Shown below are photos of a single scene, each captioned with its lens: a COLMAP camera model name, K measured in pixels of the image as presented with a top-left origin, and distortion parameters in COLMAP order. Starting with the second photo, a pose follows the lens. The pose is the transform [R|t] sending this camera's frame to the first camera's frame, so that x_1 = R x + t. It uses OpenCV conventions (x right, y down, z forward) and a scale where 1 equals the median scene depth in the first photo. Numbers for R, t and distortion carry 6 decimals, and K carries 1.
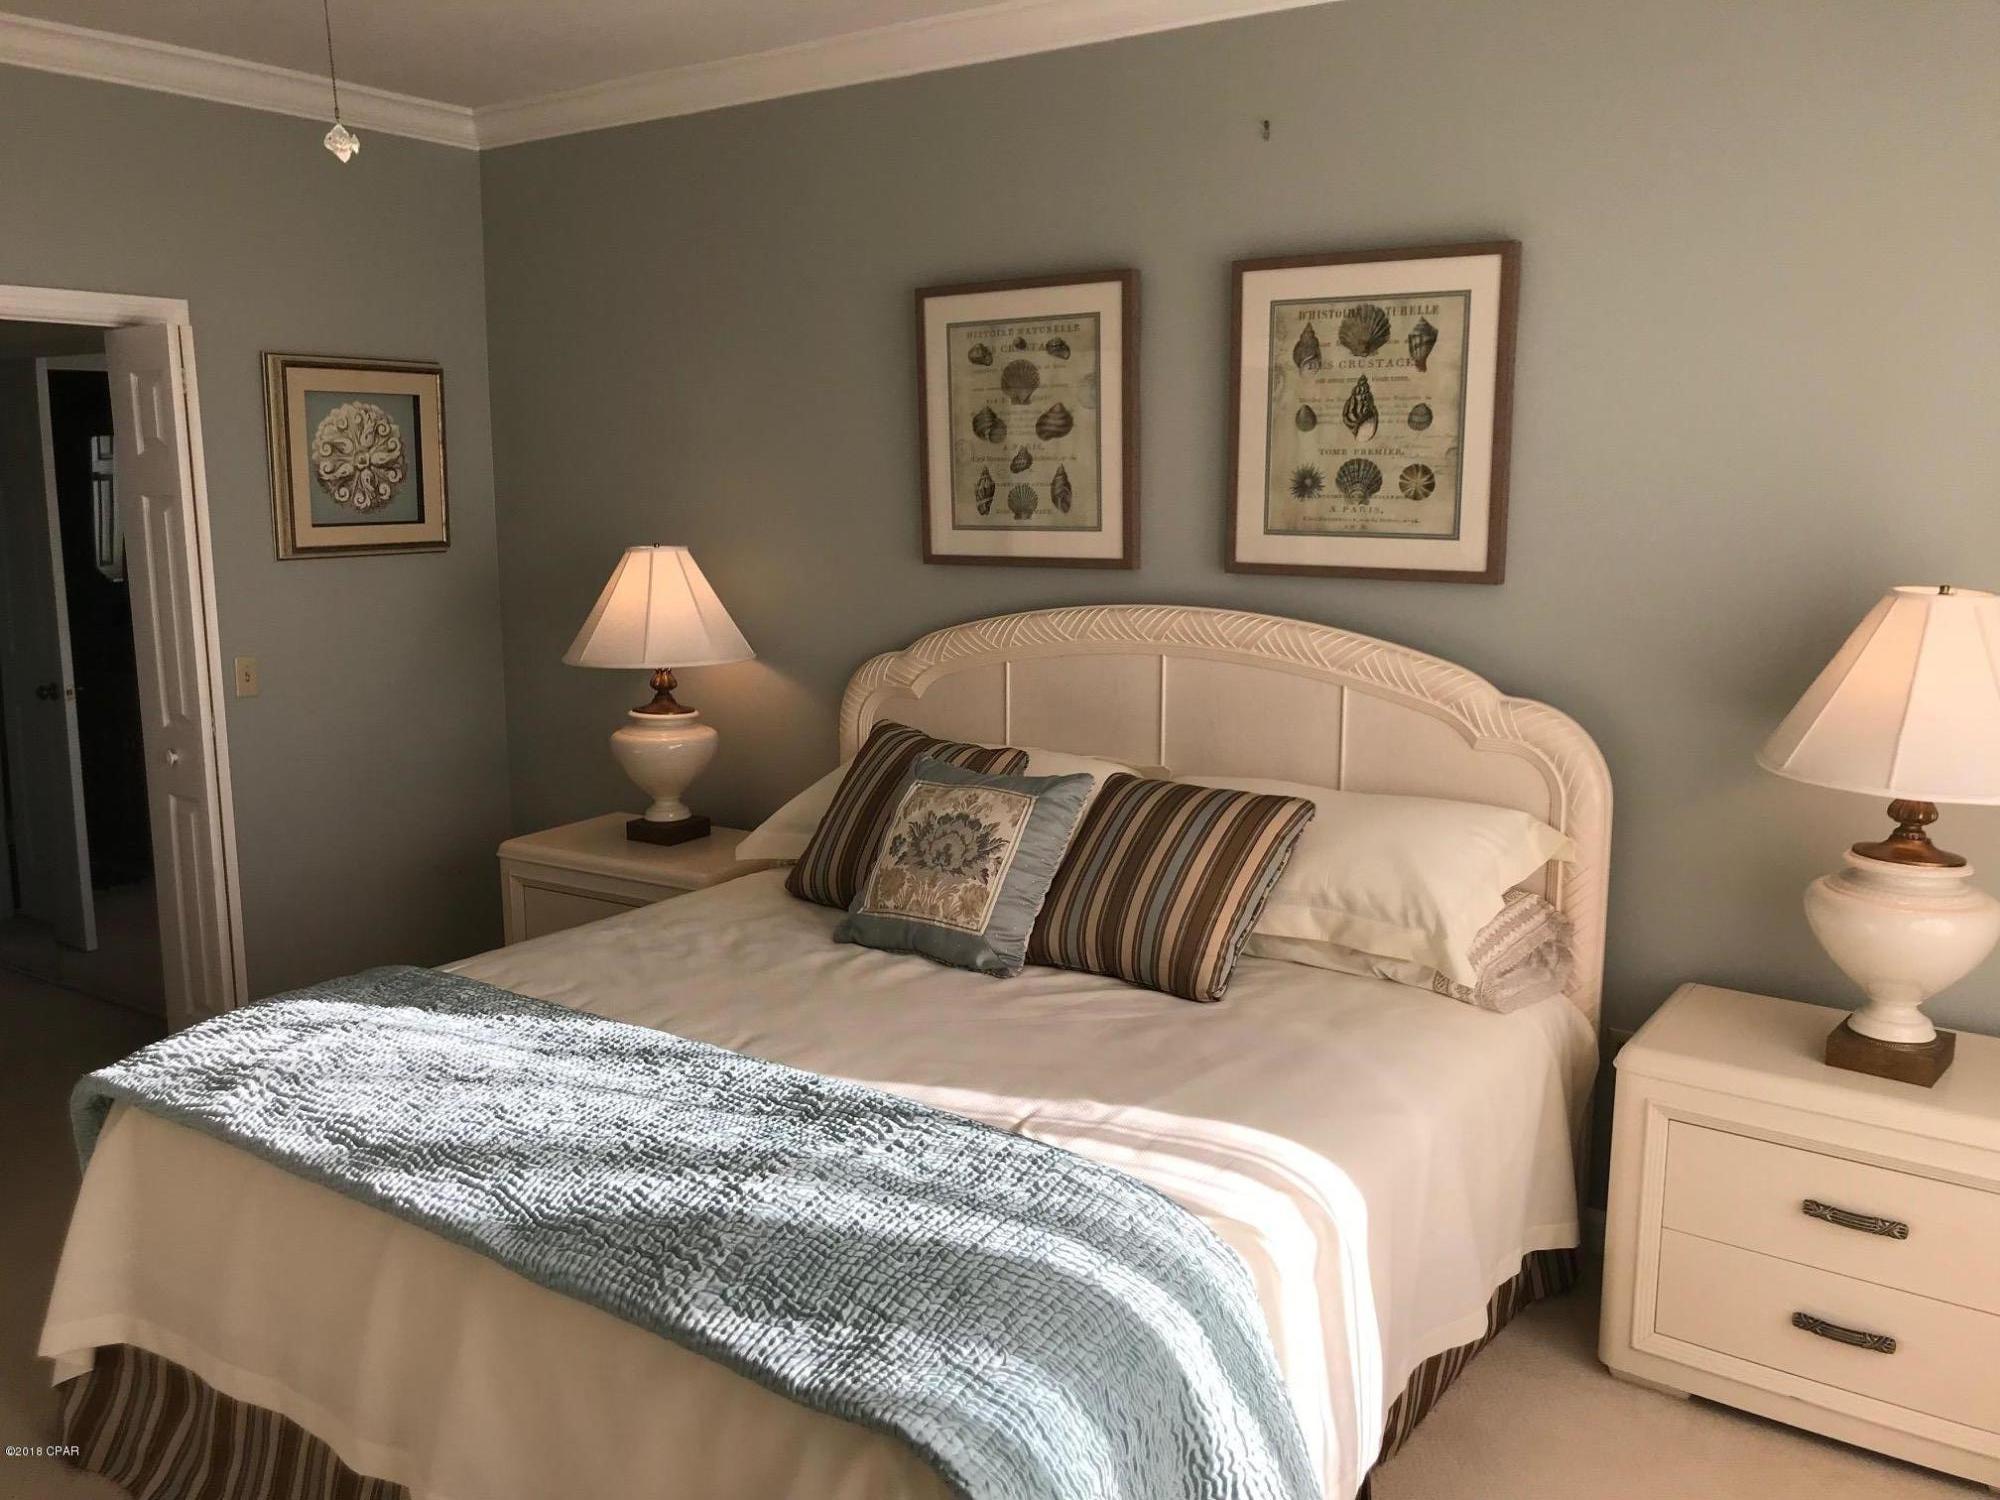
lens RADIAL K [[1634.1, 0, 1000.0], [0, 1634.1, 750.0], [0, 0, 1]] dist [0.133869, -0.363645]
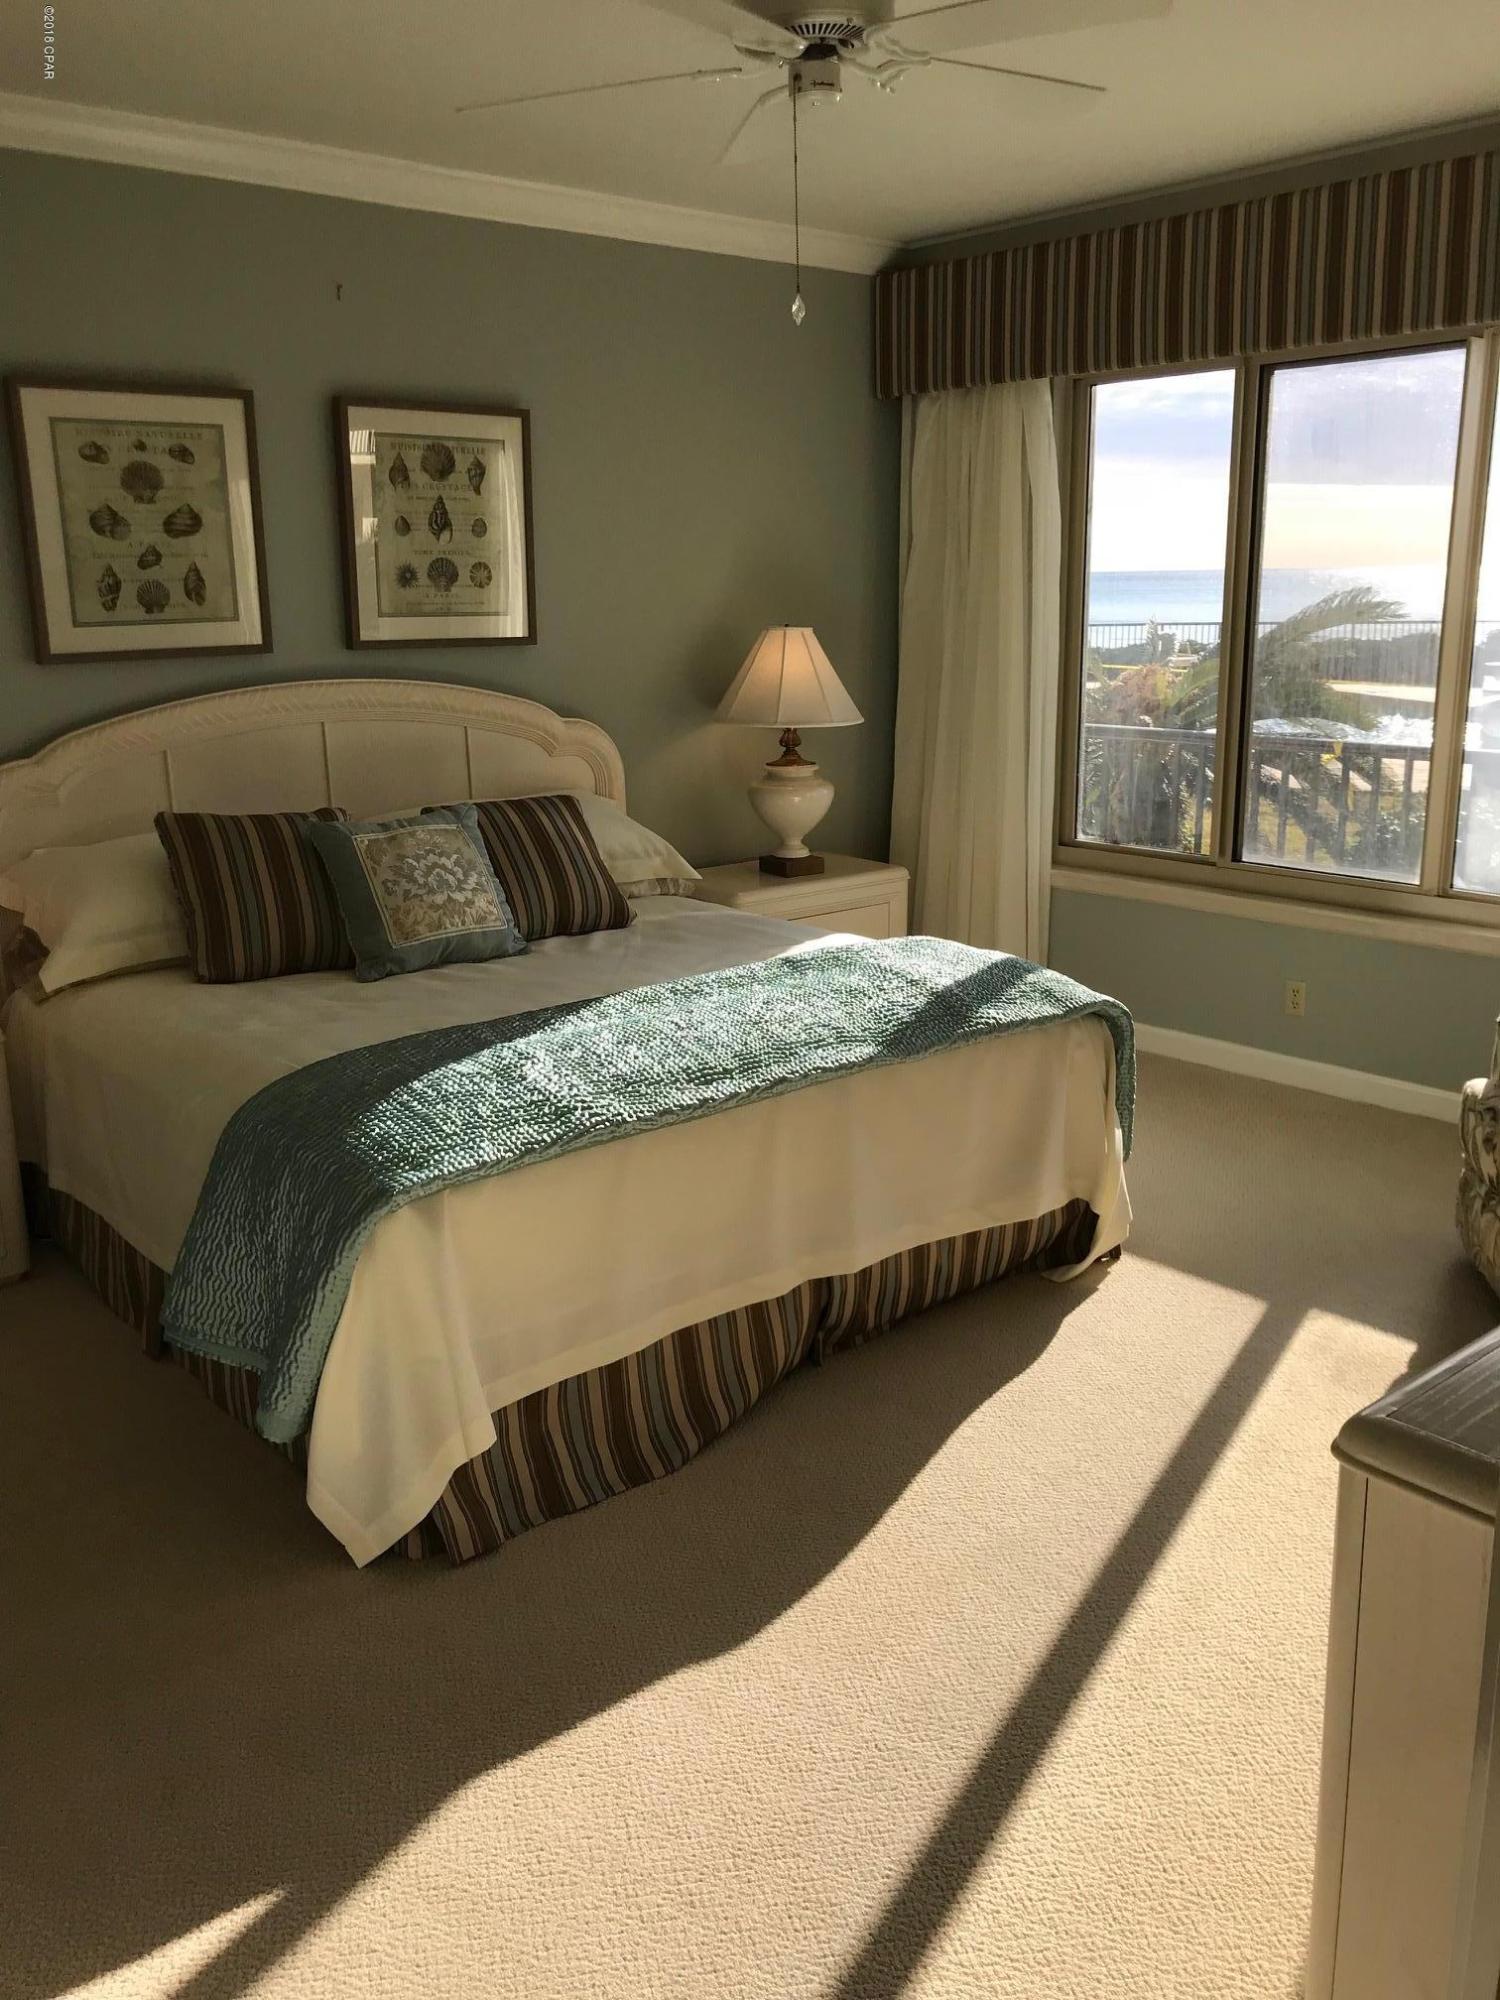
lens RADIAL K [[1669.2, 0, 748.3], [0, 1669.2, 984.0], [0, 0, 1]] dist [0.055374, -0.088229]
pose [[0.262480, -0.230118, 0.937097, -1.094852], [0.178940, 0.965911, 0.187073, -0.050673], [-0.948201, 0.118581, 0.294710, 0.395332]]
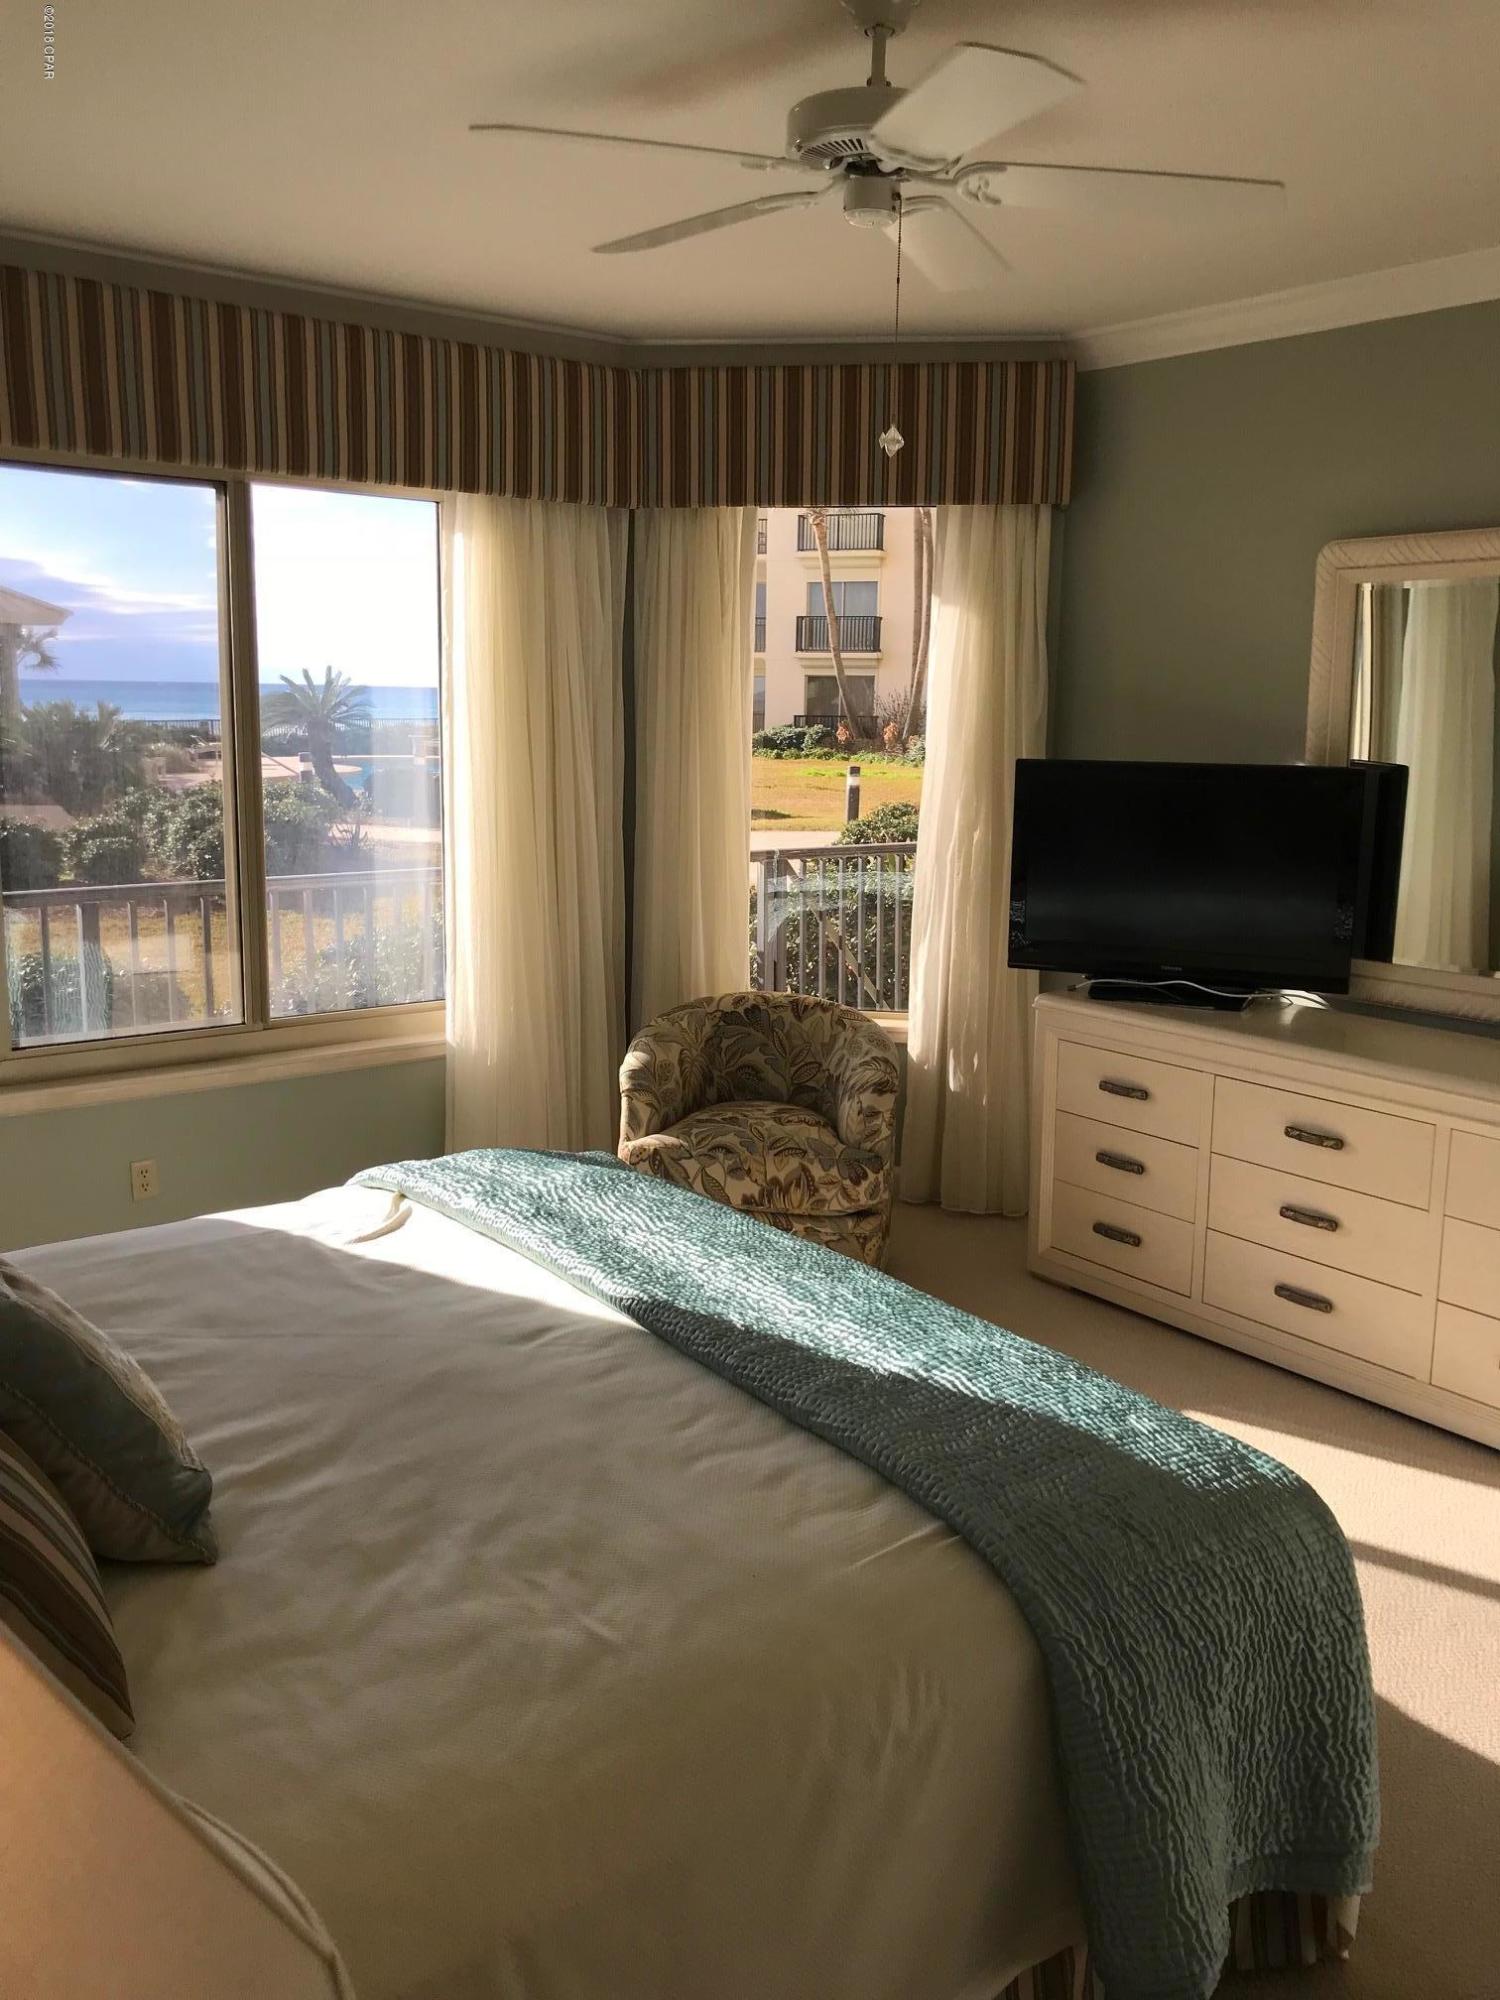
lens RADIAL K [[1645.5, 0, 753.8], [0, 1645.5, 998.4], [0, 0, 1]] dist [0.043301, -0.043016]
pose [[-0.955565, -0.064841, 0.287560, -0.407534], [0.038401, 0.939814, 0.339521, -0.231248], [-0.292268, 0.335477, -0.895564, 1.350976]]
